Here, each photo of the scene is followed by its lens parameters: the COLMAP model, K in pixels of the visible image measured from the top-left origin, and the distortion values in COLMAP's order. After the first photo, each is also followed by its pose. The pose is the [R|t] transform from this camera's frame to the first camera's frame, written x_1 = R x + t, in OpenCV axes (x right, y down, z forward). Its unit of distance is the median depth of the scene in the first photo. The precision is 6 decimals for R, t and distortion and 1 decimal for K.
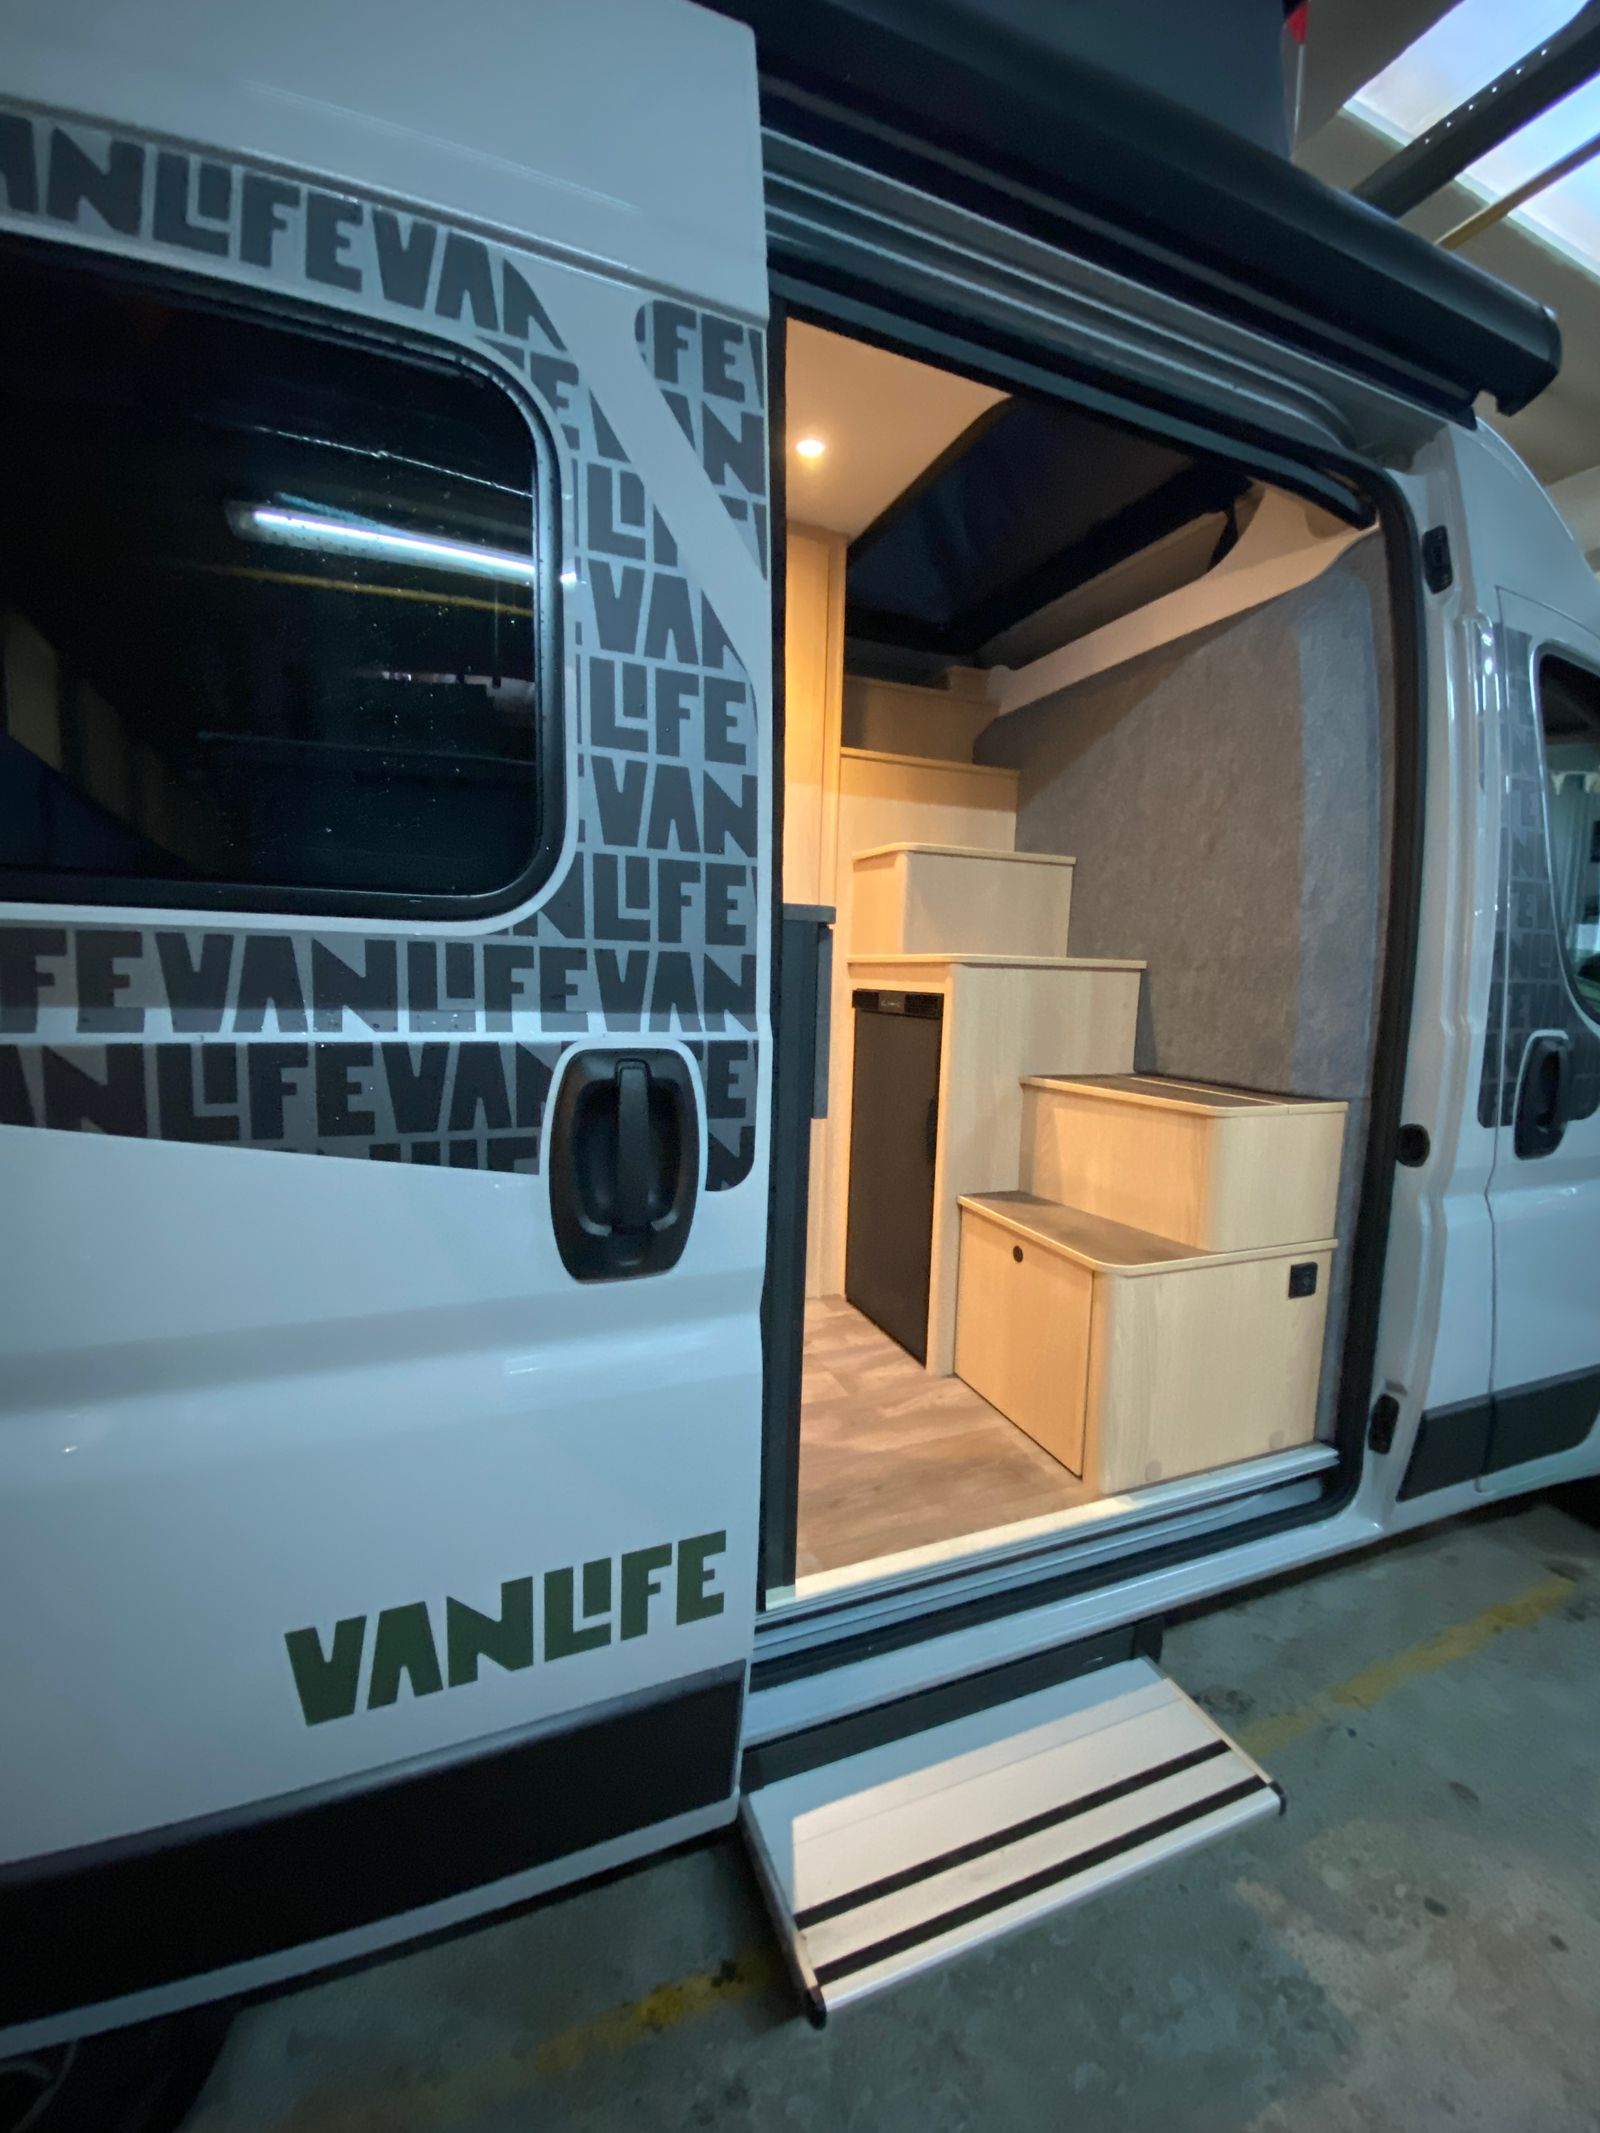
lens RADIAL K [[919.2, 0, 800.0], [0, 919.2, 1066.5], [0, 0, 1]] dist [0.030073, -0.000093]
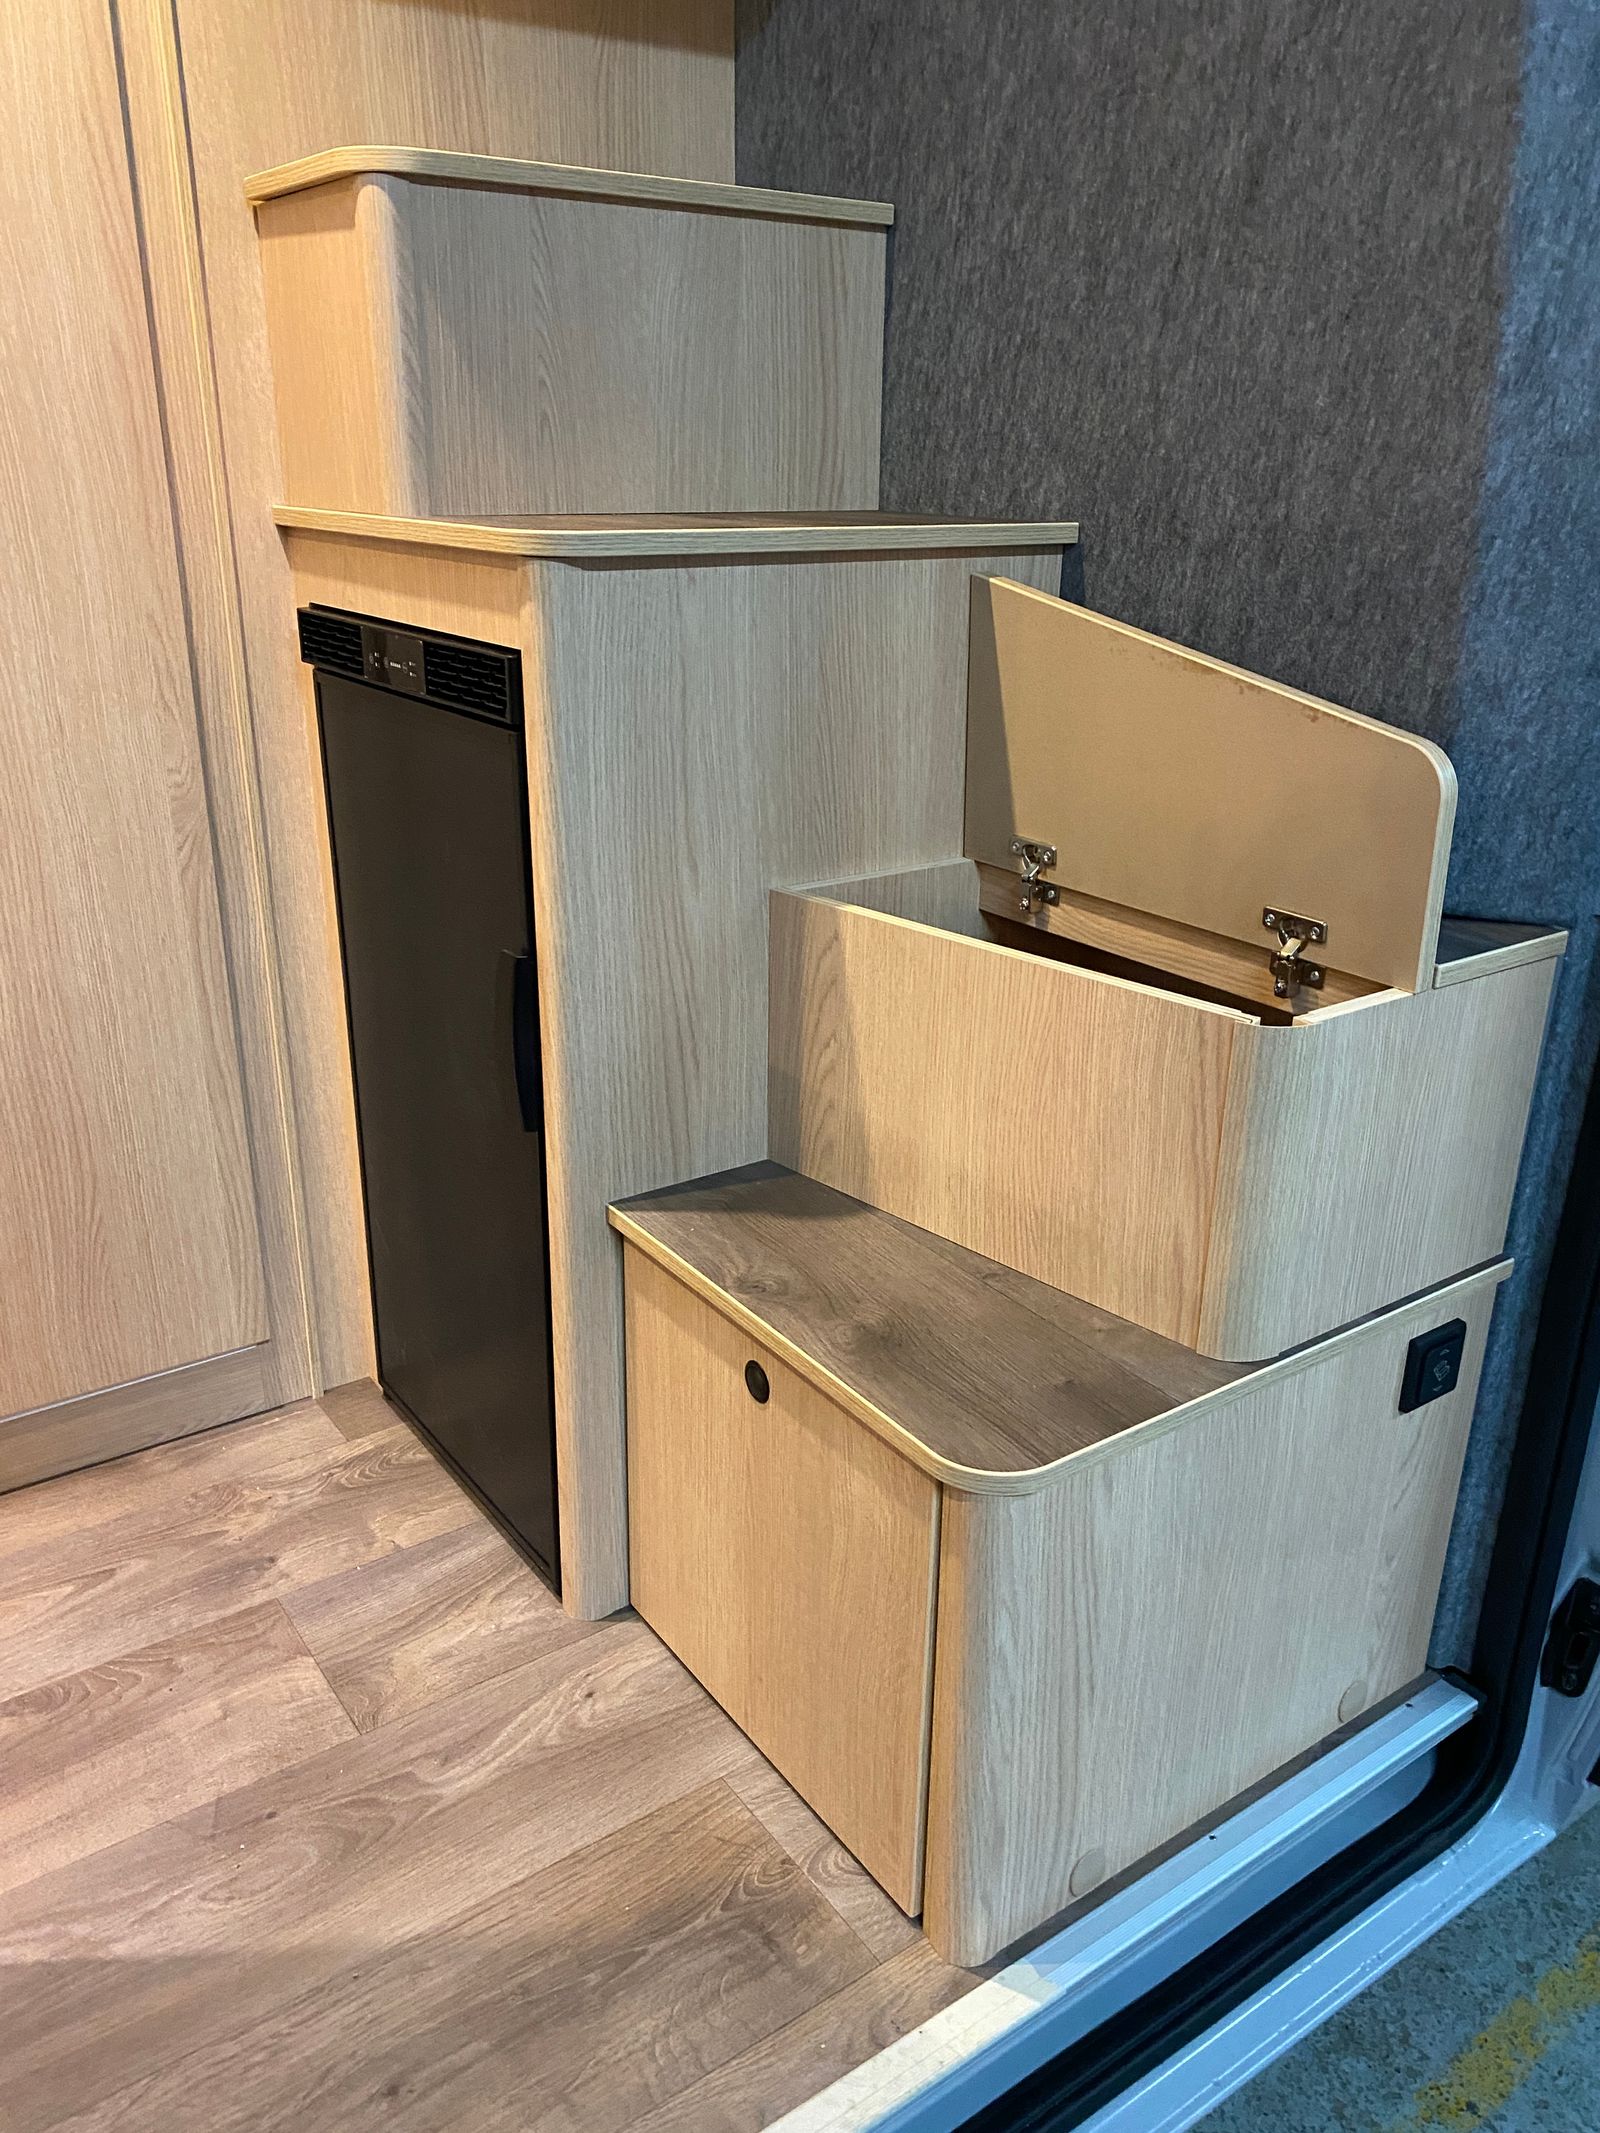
lens RADIAL K [[1634.6, 0, 840.9], [0, 1634.6, 1077.6], [0, 0, 1]] dist [0.047101, -0.039433]
pose [[0.974499, -0.098997, 0.201375, 0.138812], [0.040189, 0.959910, 0.277411, -0.094361], [-0.220765, -0.262244, 0.939410, 0.369686]]
